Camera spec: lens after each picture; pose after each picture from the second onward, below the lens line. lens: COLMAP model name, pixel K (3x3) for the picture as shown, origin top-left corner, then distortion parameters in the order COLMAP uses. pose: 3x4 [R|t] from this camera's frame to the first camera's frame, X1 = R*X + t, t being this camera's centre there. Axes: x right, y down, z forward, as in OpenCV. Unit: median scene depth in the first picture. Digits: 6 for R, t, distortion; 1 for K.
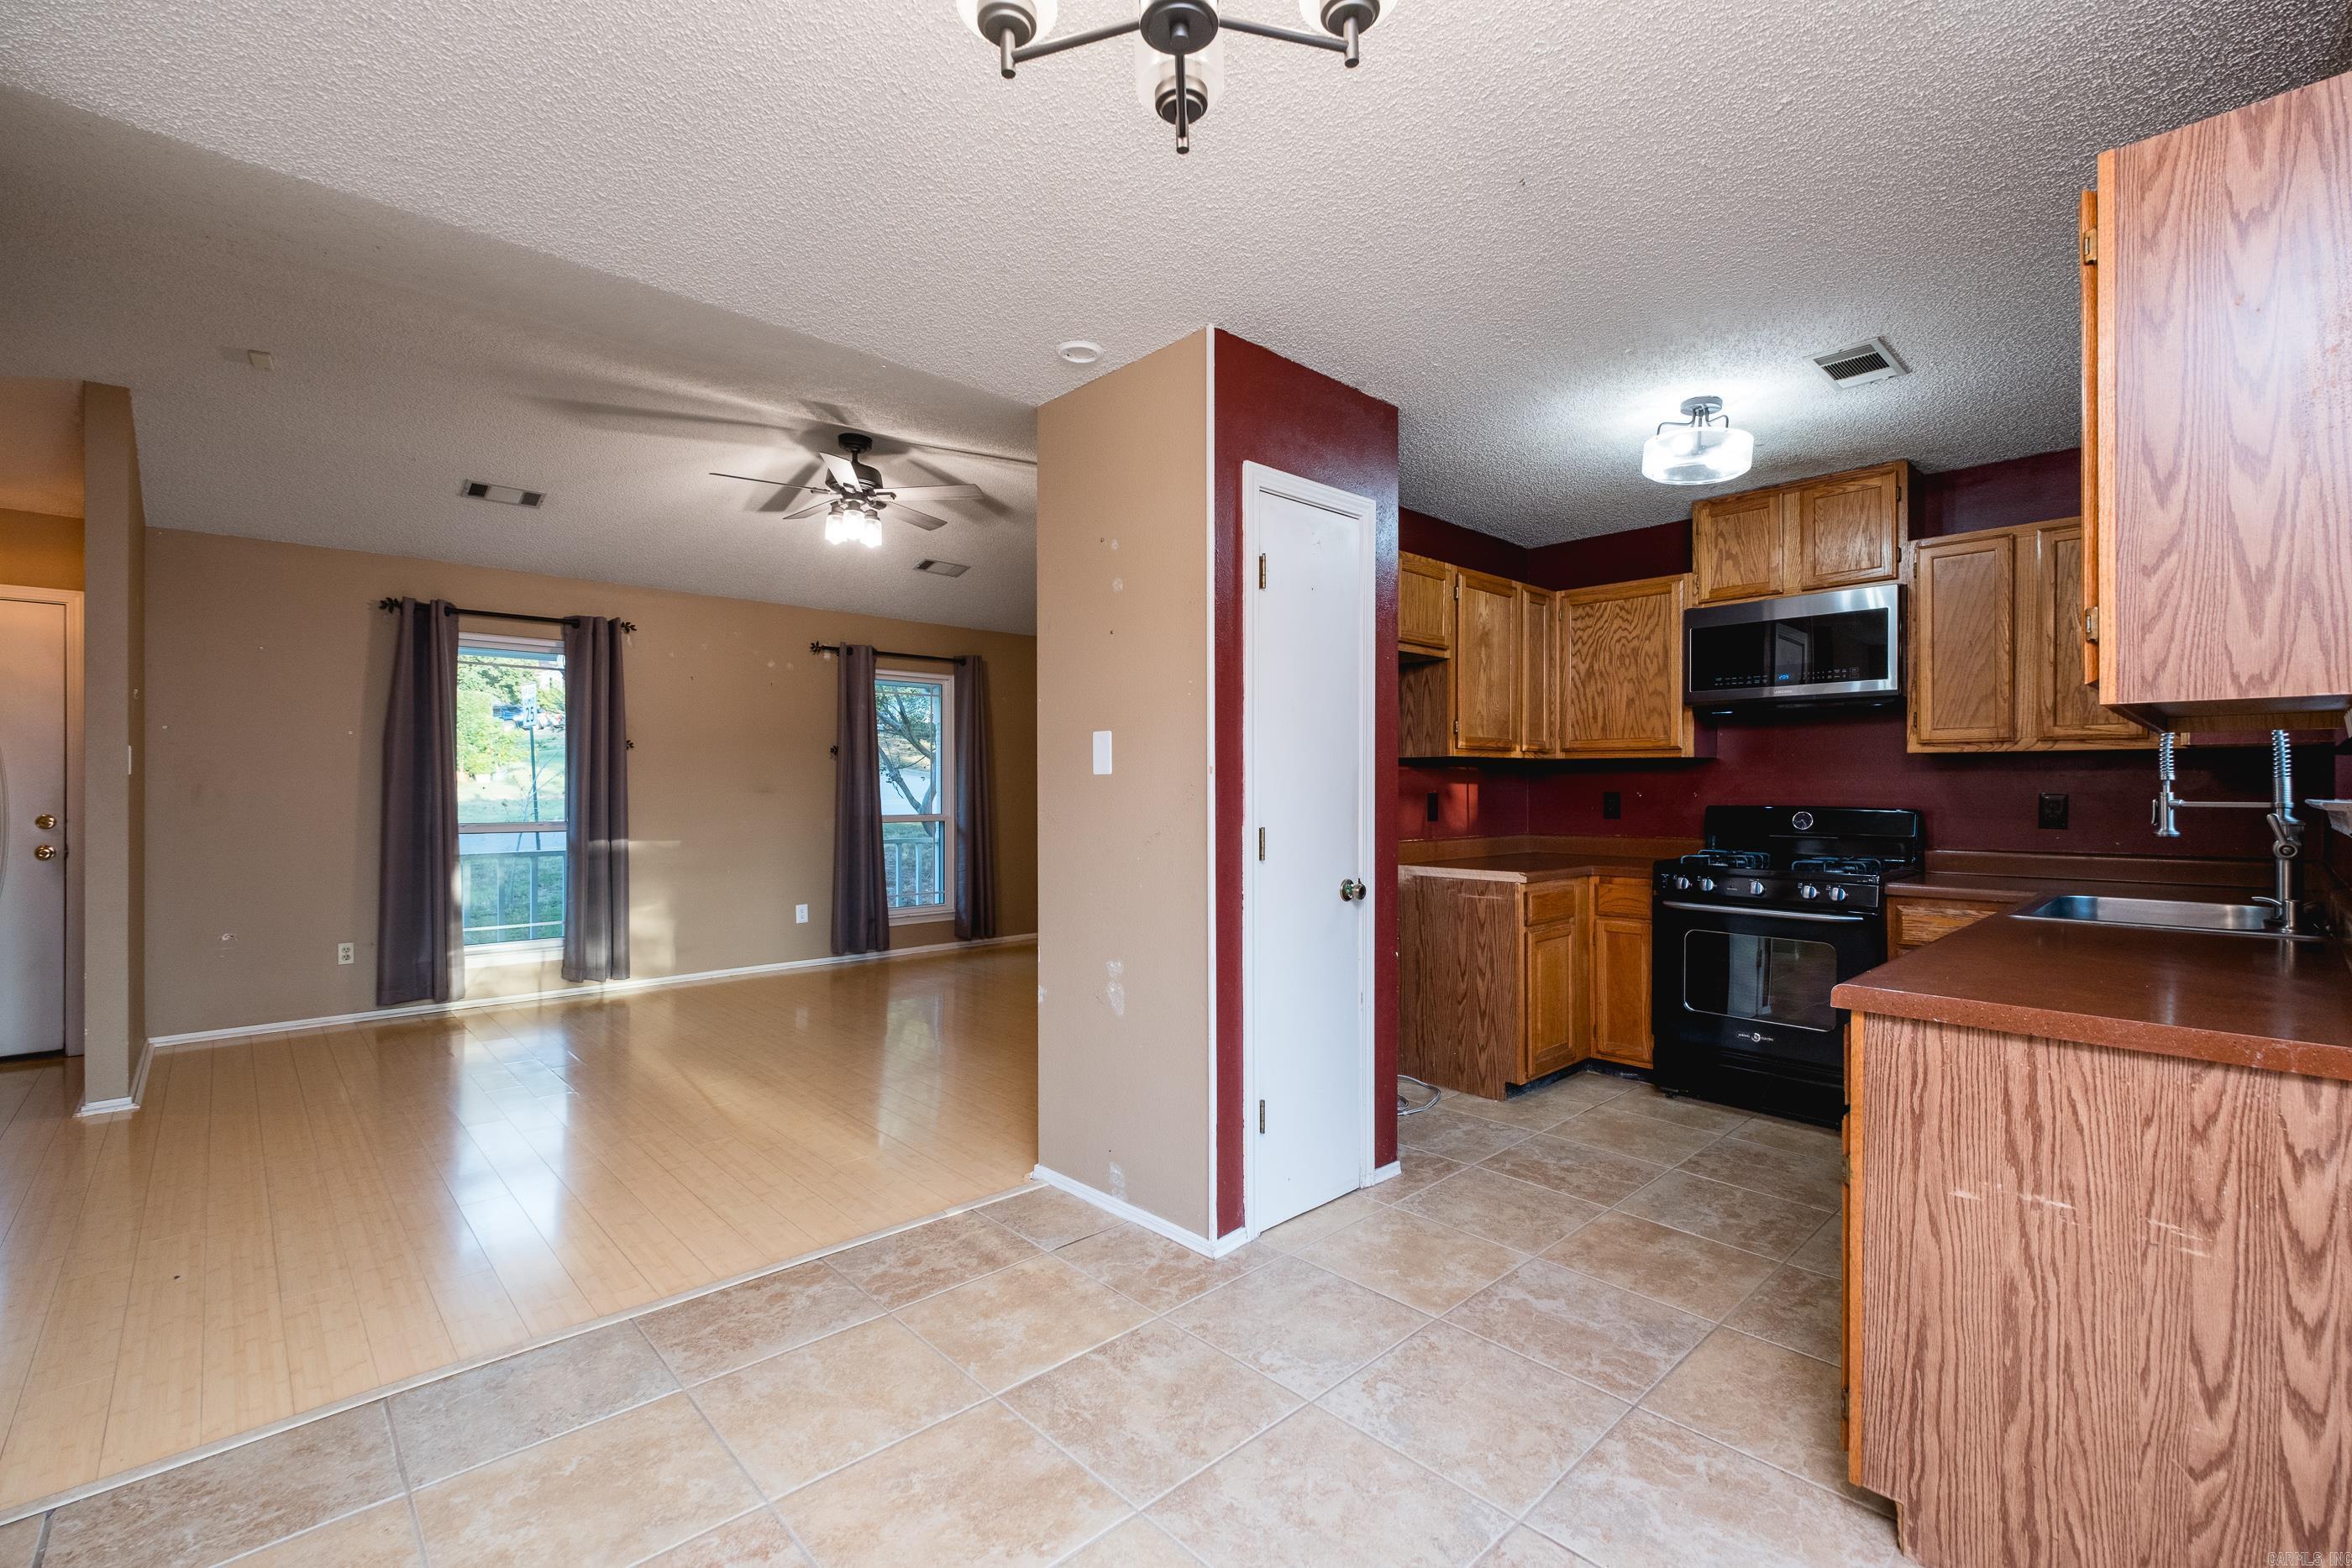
lens RADIAL K [[1041.0, 0, 1170.7], [0, 1041.0, 785.8], [0, 0, 1]] dist [0.009986, -0.002629]
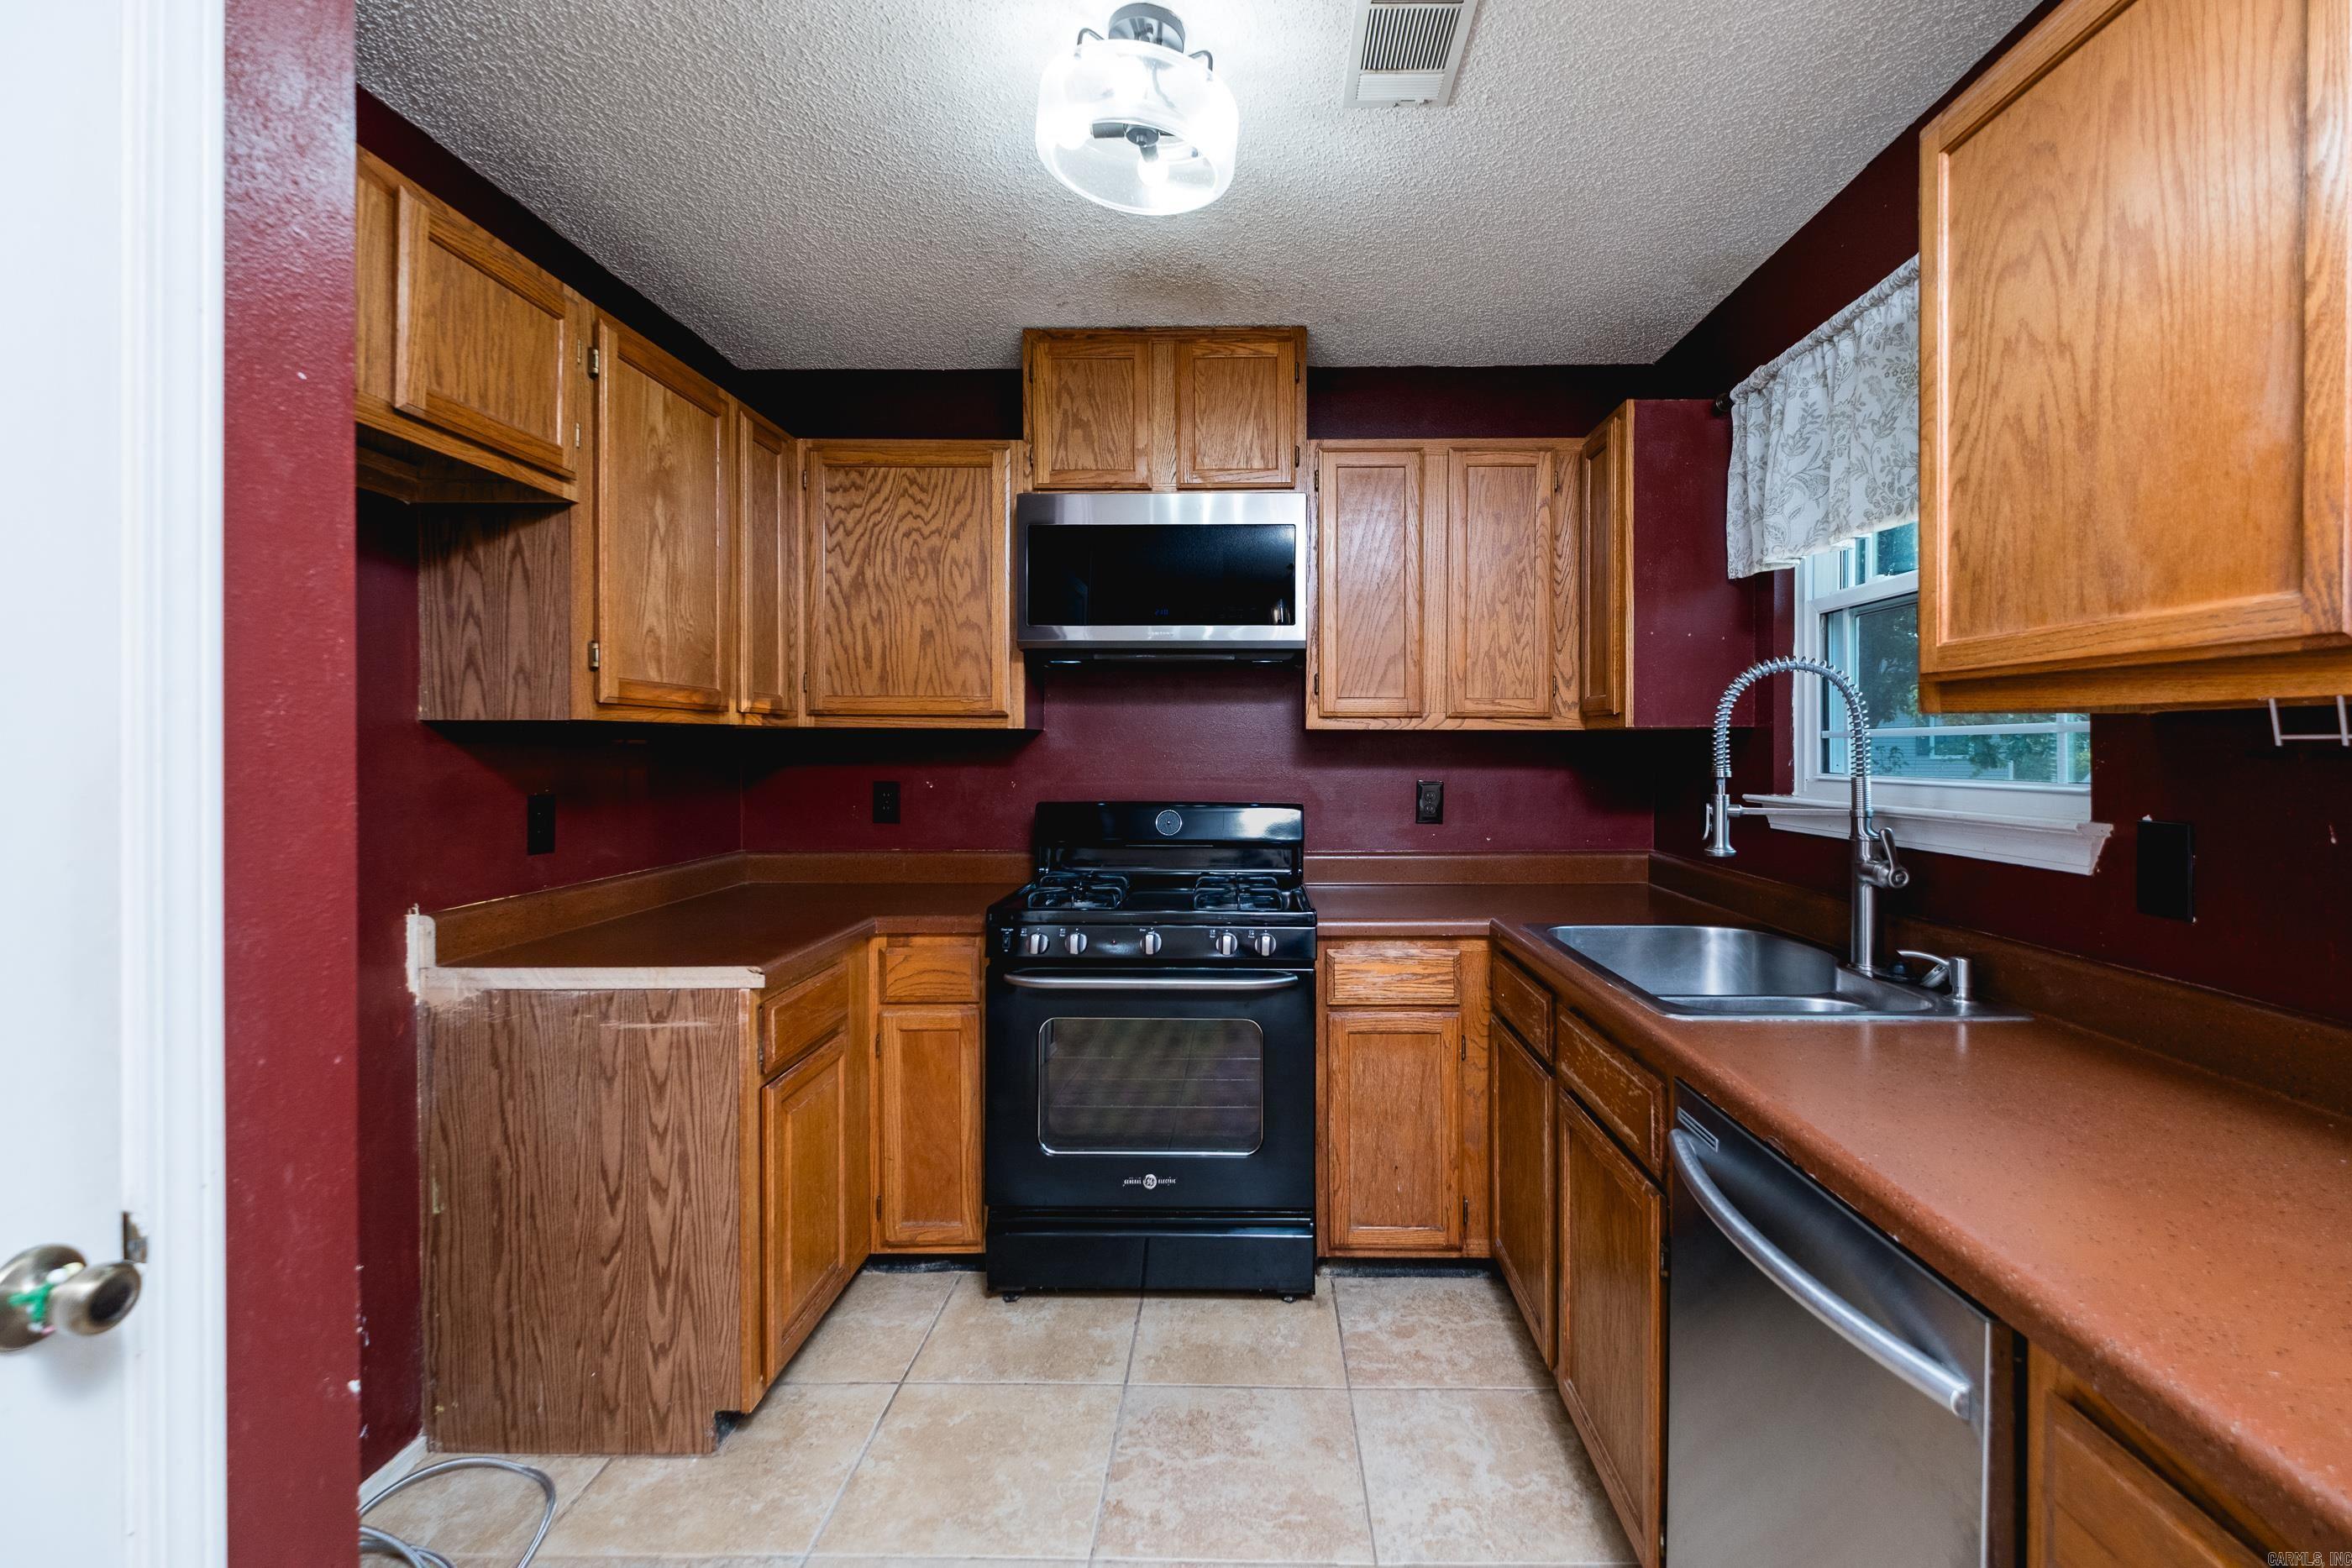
lens RADIAL K [[1041.0, 0, 1280.7], [0, 1041.0, 756.9], [0, 0, 1]] dist [0.009986, -0.002629]
pose [[0.671569, -0.005410, 0.740922, 0.136653], [-0.000868, 0.999967, 0.008088, -0.016171], [-0.740941, -0.006074, 0.671542, 0.471001]]
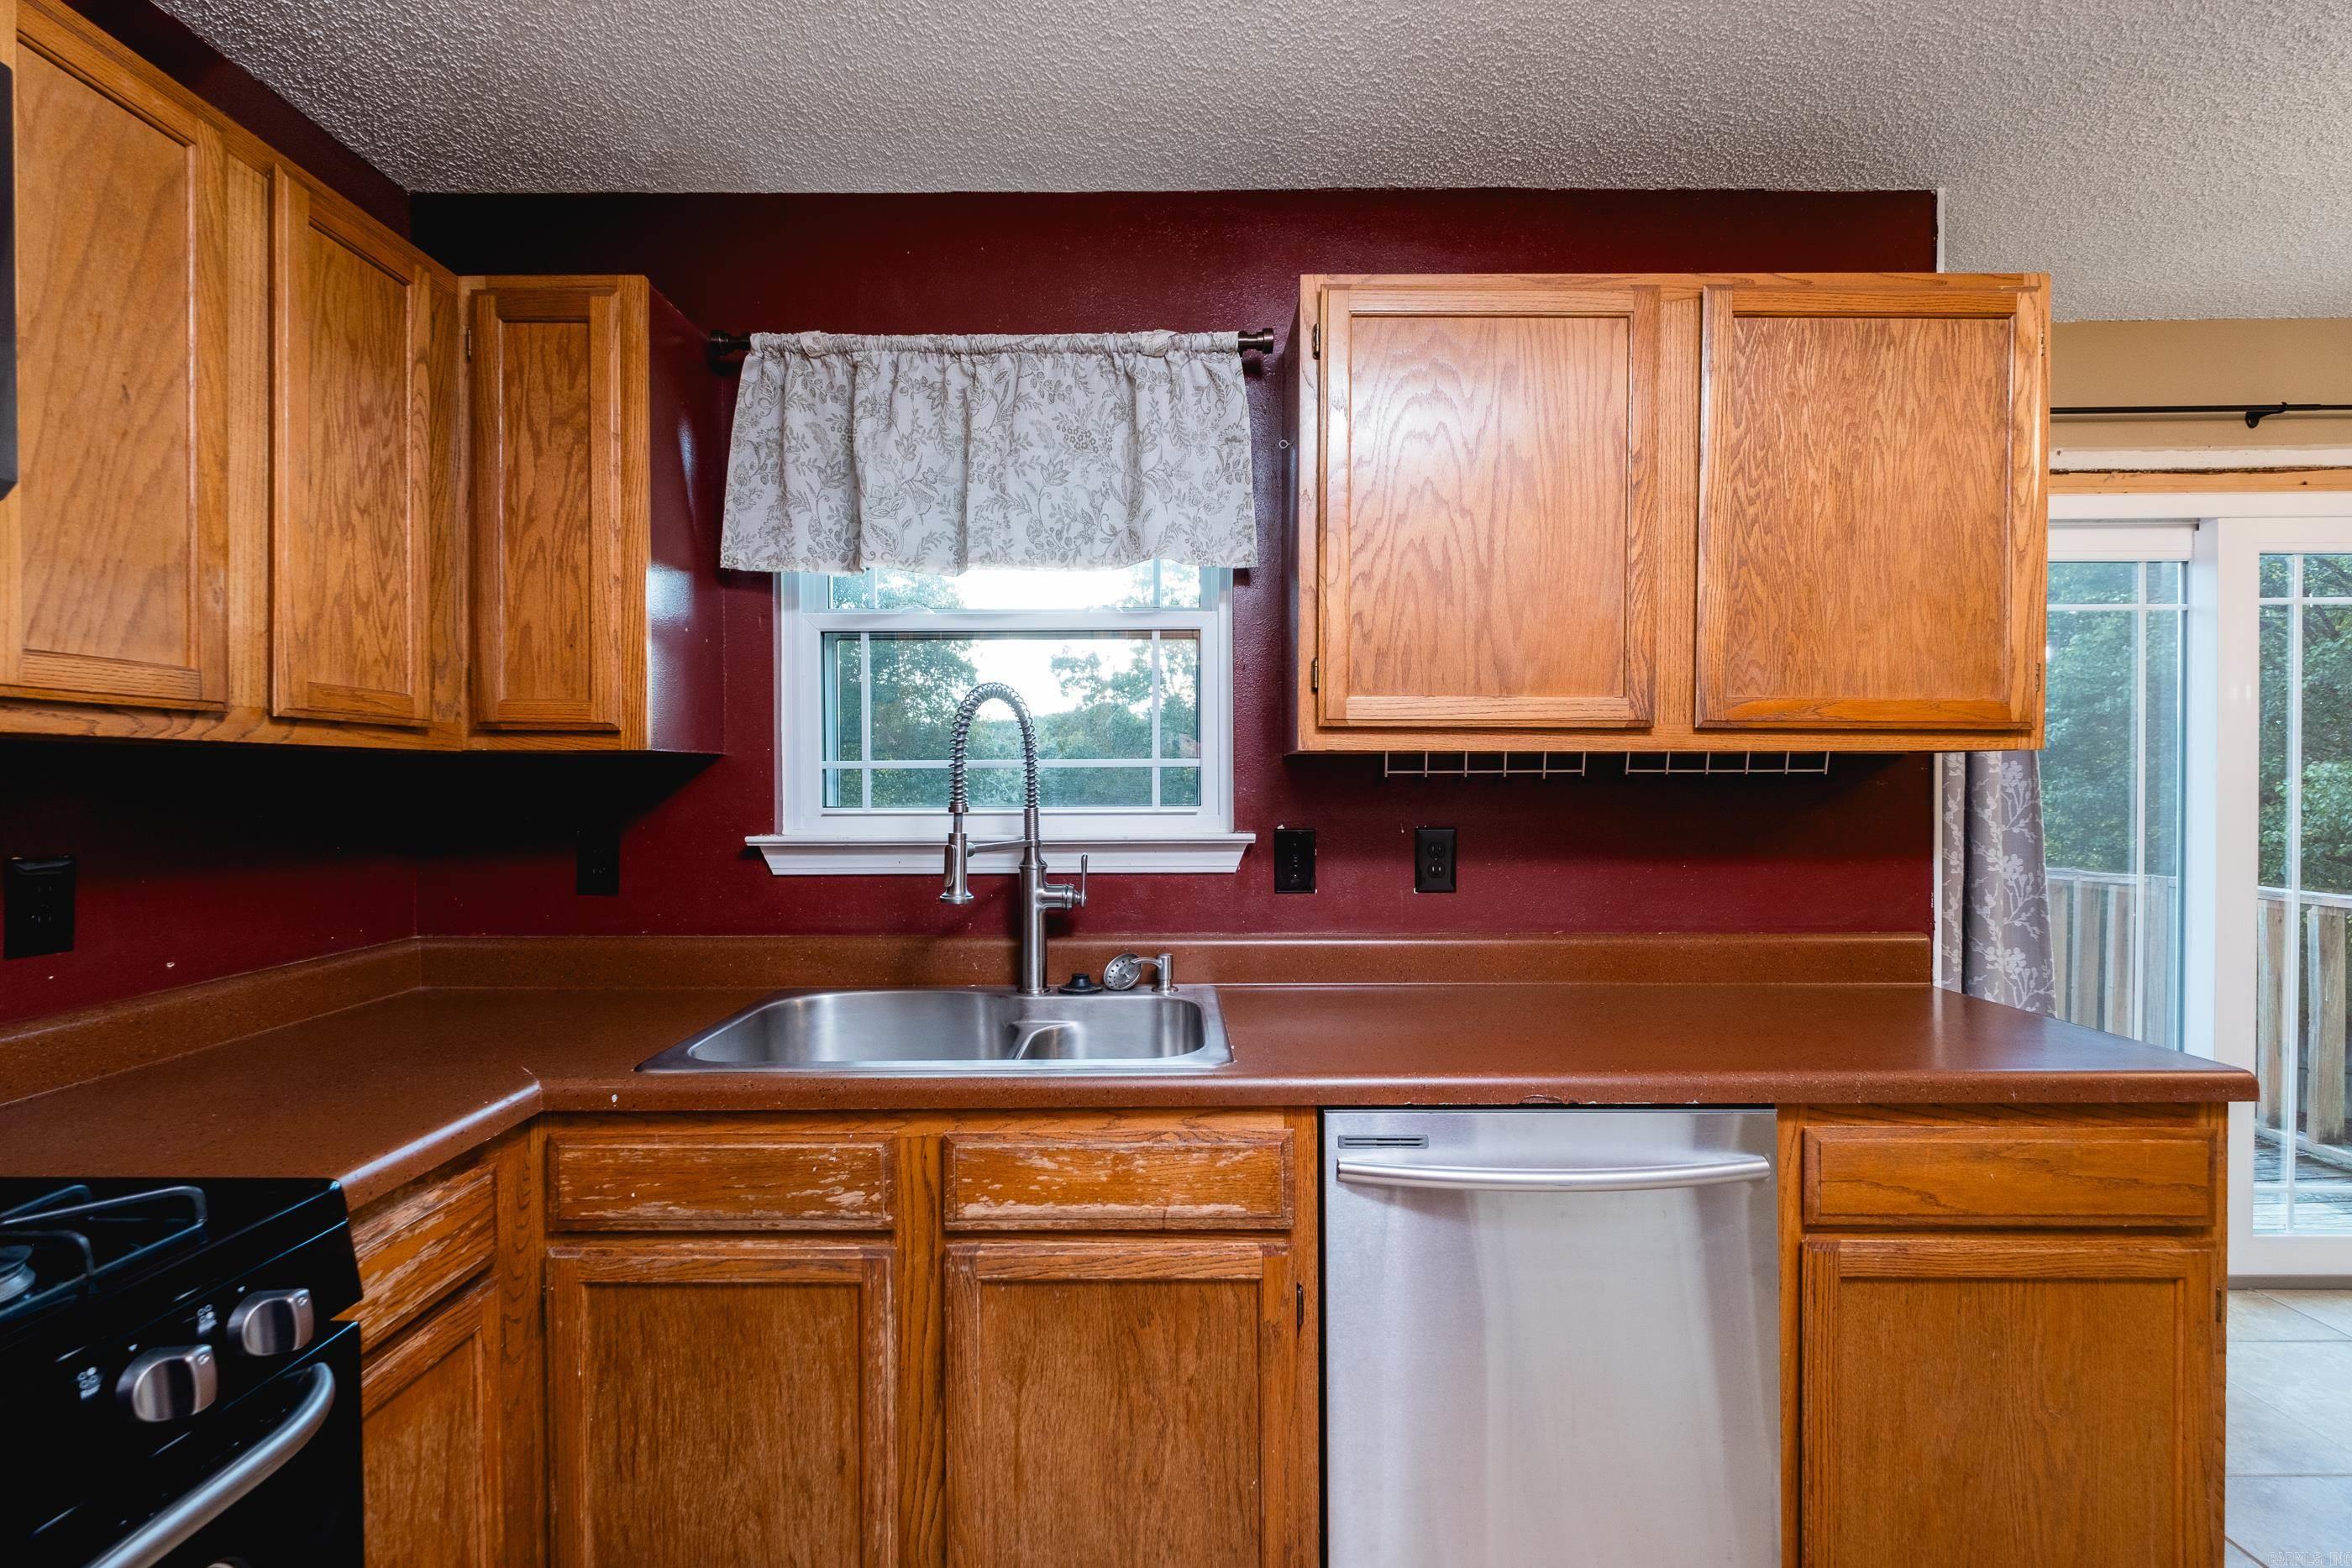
lens RADIAL K [[1041.0, 0, 1161.4], [0, 1041.0, 786.3], [0, 0, 1]] dist [0.009986, -0.002629]
pose [[-0.715468, -0.003394, 0.698637, 0.272763], [0.002744, 0.999967, 0.007668, -0.016637], [-0.698640, 0.007403, -0.715435, 0.869495]]
